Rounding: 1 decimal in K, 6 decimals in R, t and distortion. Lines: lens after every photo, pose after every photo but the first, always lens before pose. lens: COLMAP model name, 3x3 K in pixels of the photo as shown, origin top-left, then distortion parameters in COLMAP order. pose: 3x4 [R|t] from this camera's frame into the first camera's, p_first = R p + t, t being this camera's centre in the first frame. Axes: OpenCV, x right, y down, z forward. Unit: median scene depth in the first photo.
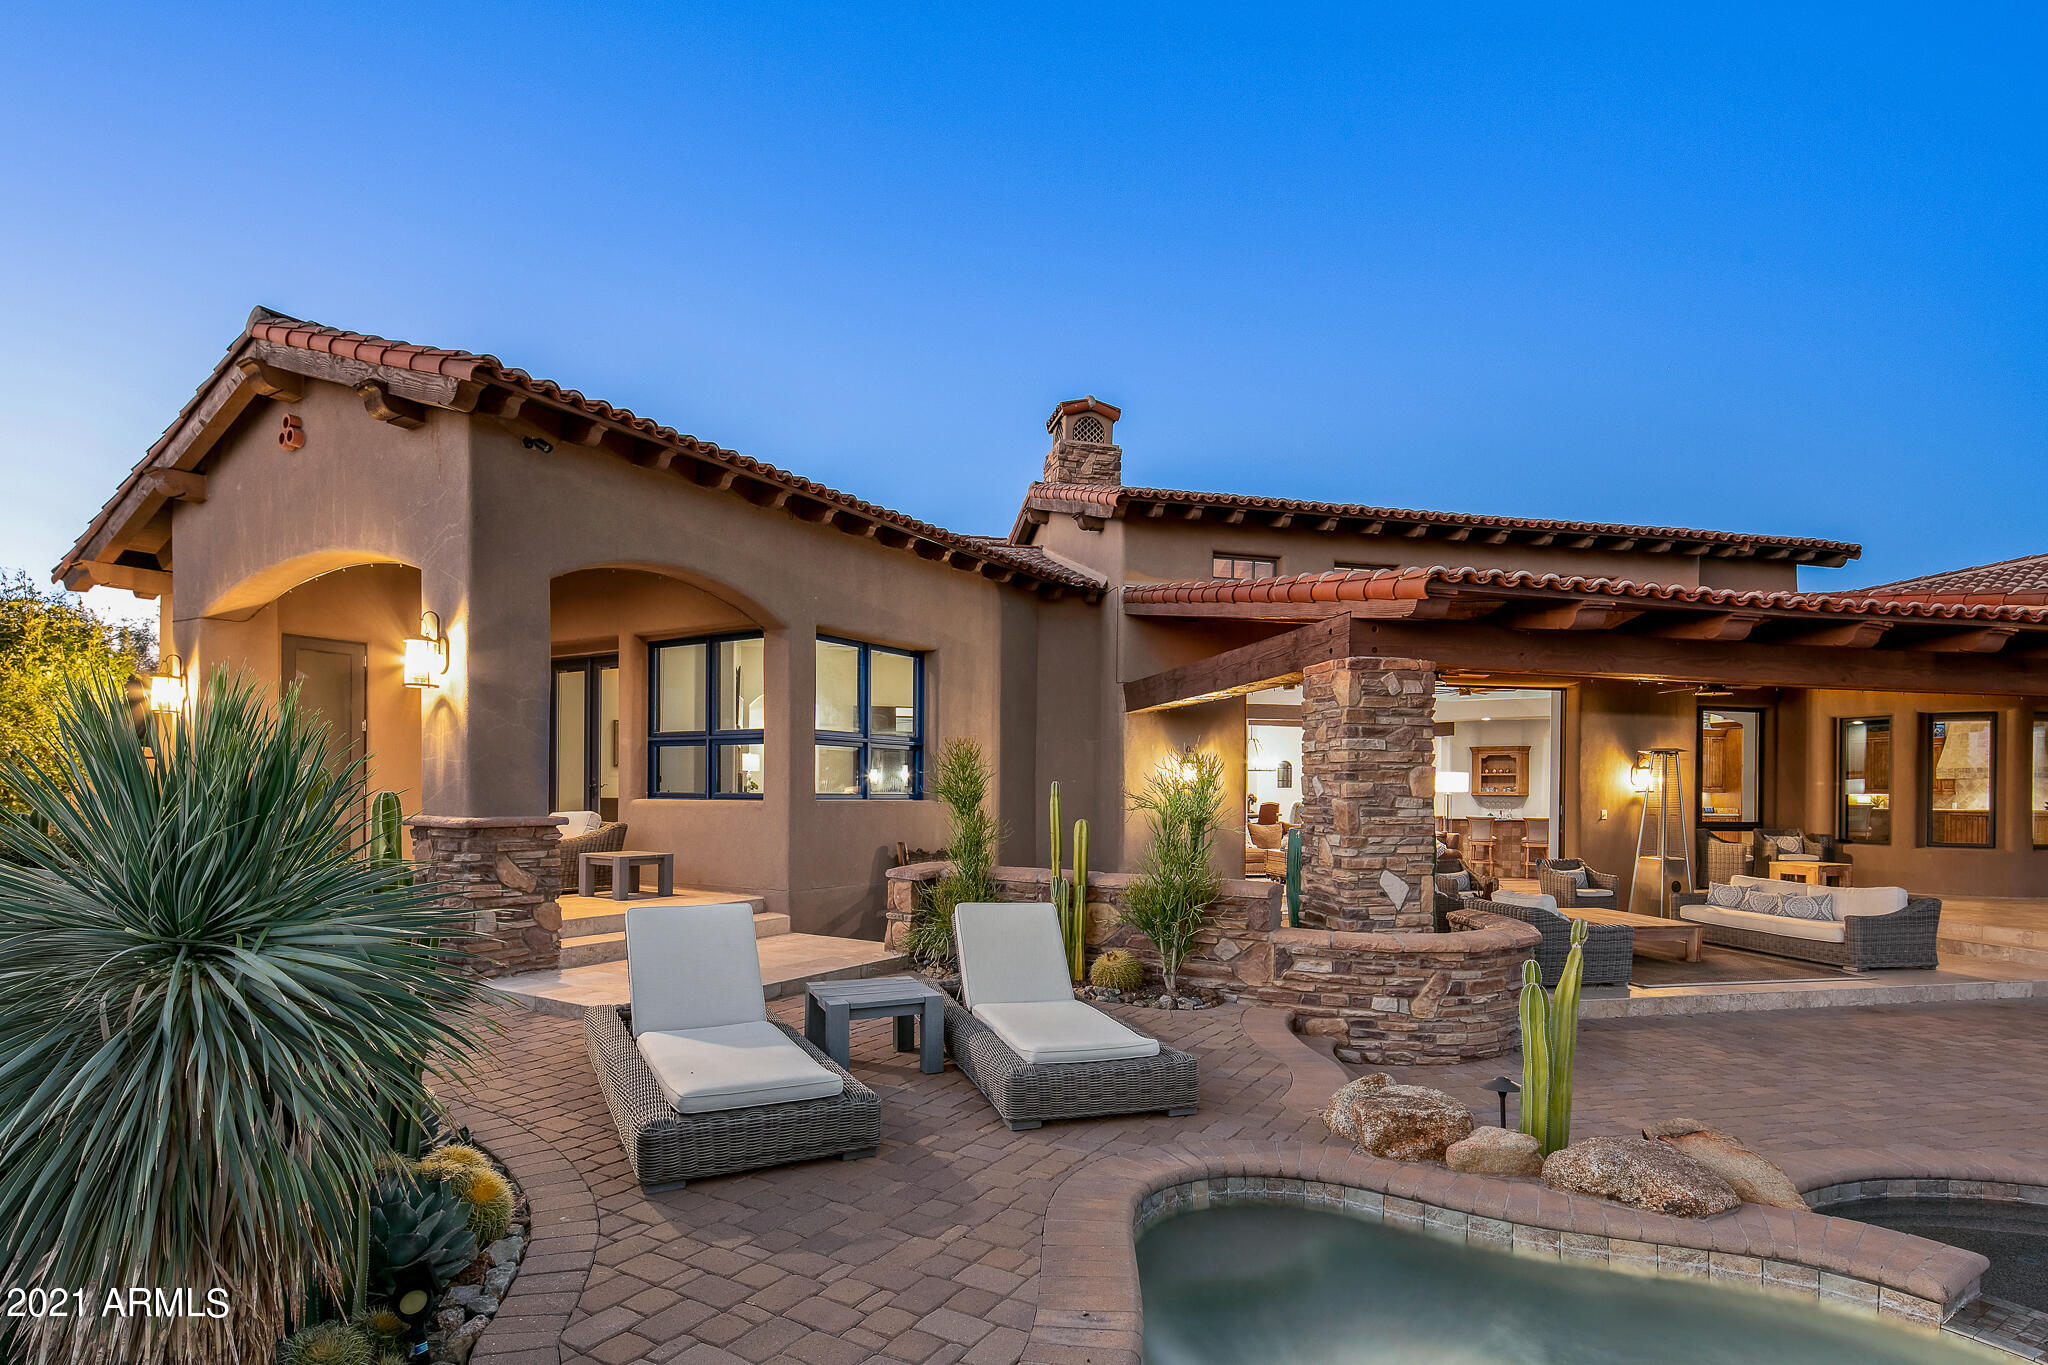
lens RADIAL K [[1000.6, 0, 1016.0], [0, 1000.6, 788.9], [0, 0, 1]] dist [0.029068, -0.000067]
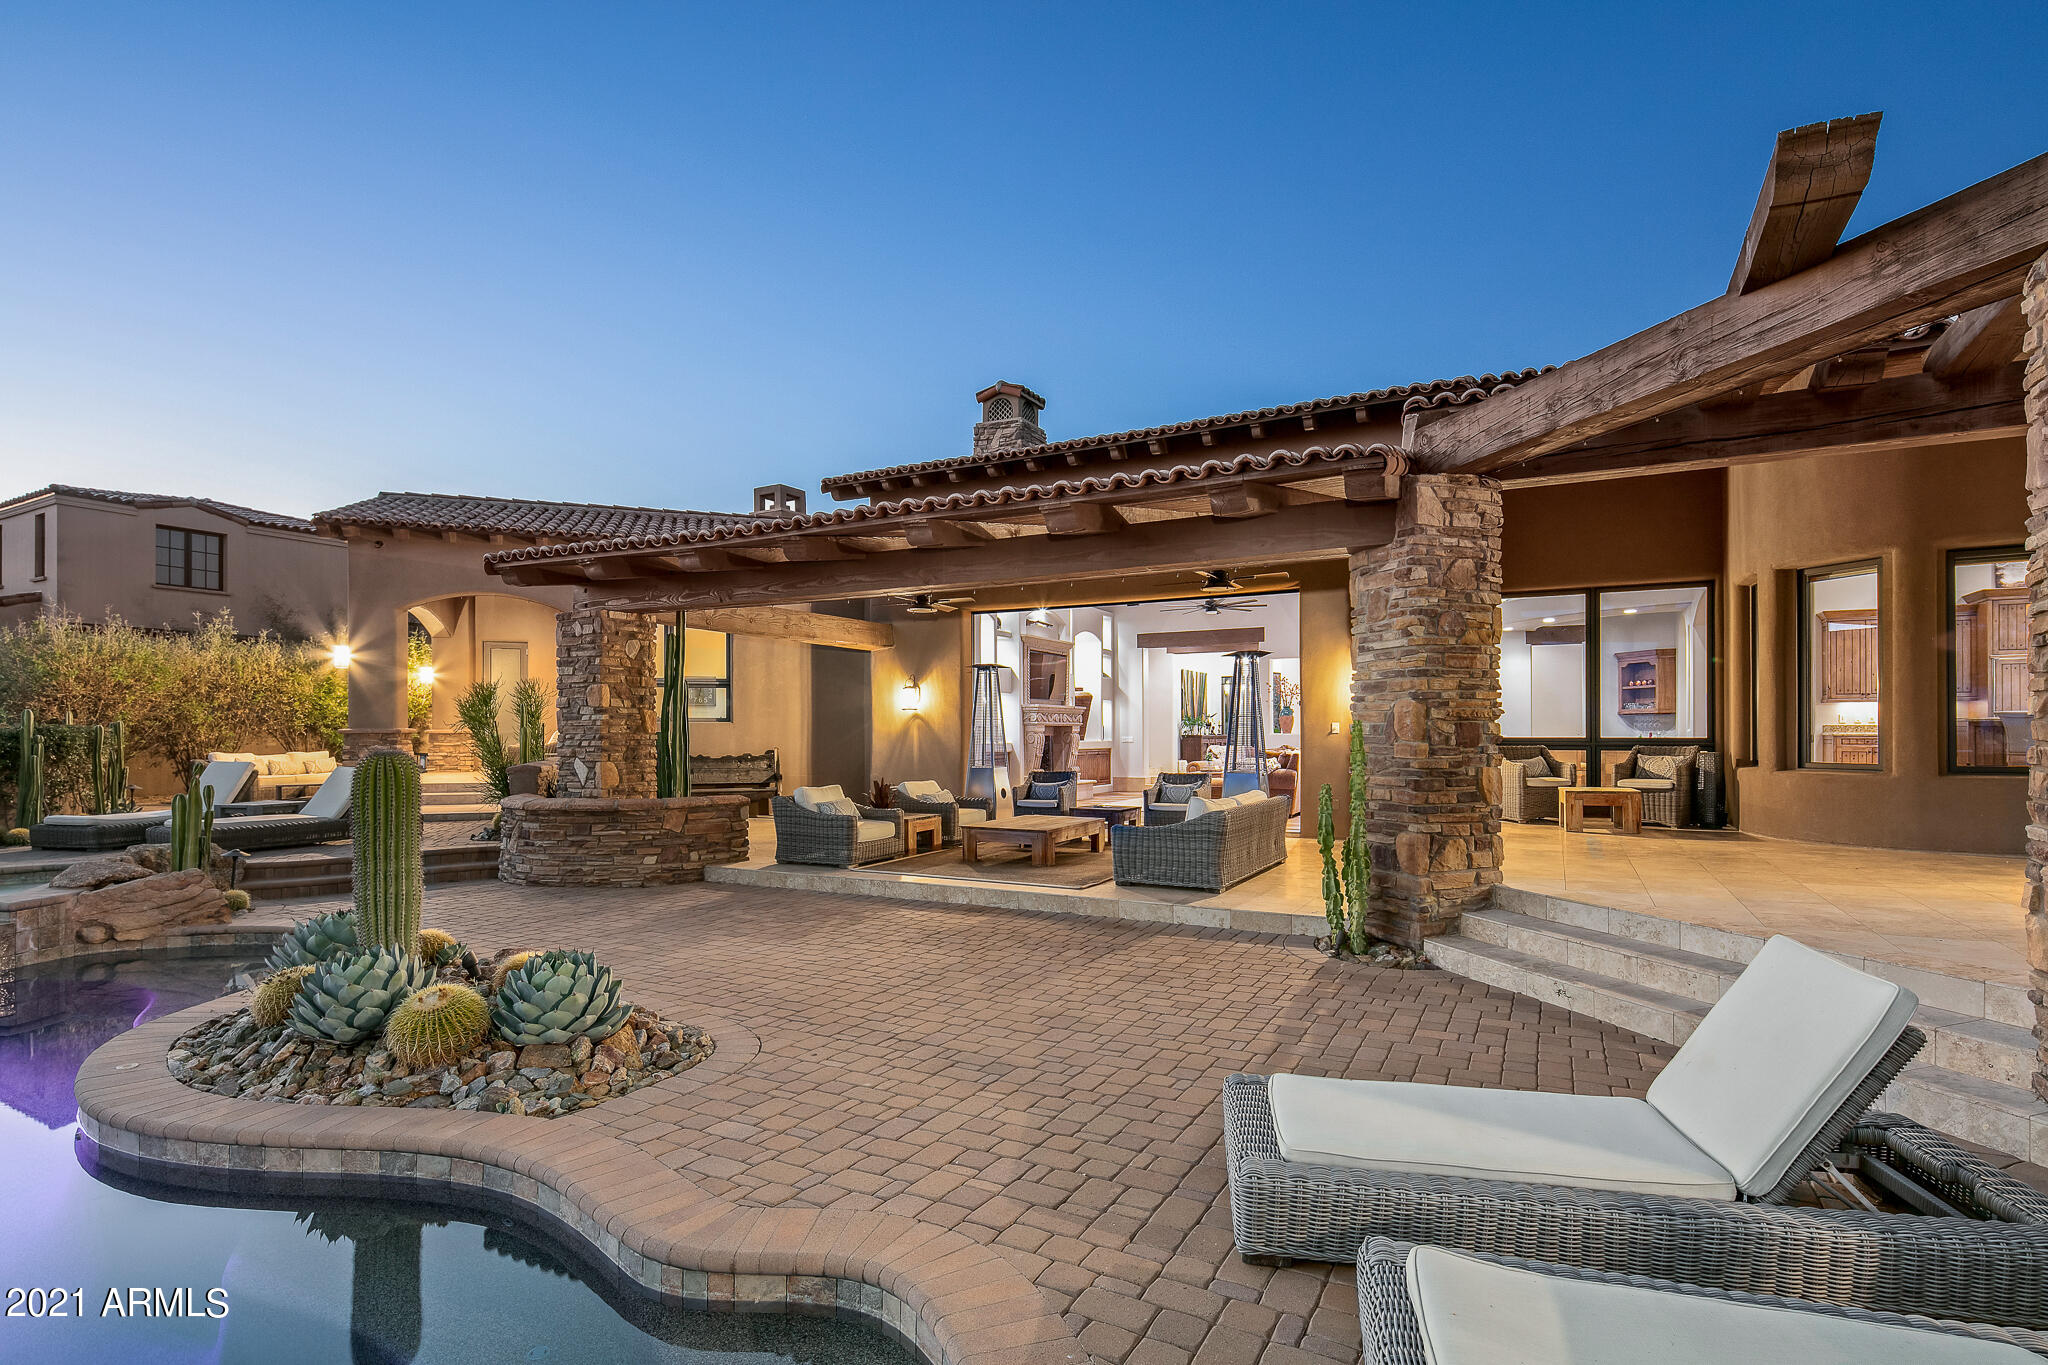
lens RADIAL K [[1000.6, 0, 1042.6], [0, 1000.6, 740.2], [0, 0, 1]] dist [0.029068, -0.000067]
pose [[0.748787, -0.005553, -0.662788, 1.057371], [0.008276, 0.999965, 0.000973, 0.034498], [0.662760, -0.006214, 0.748807, 0.209937]]
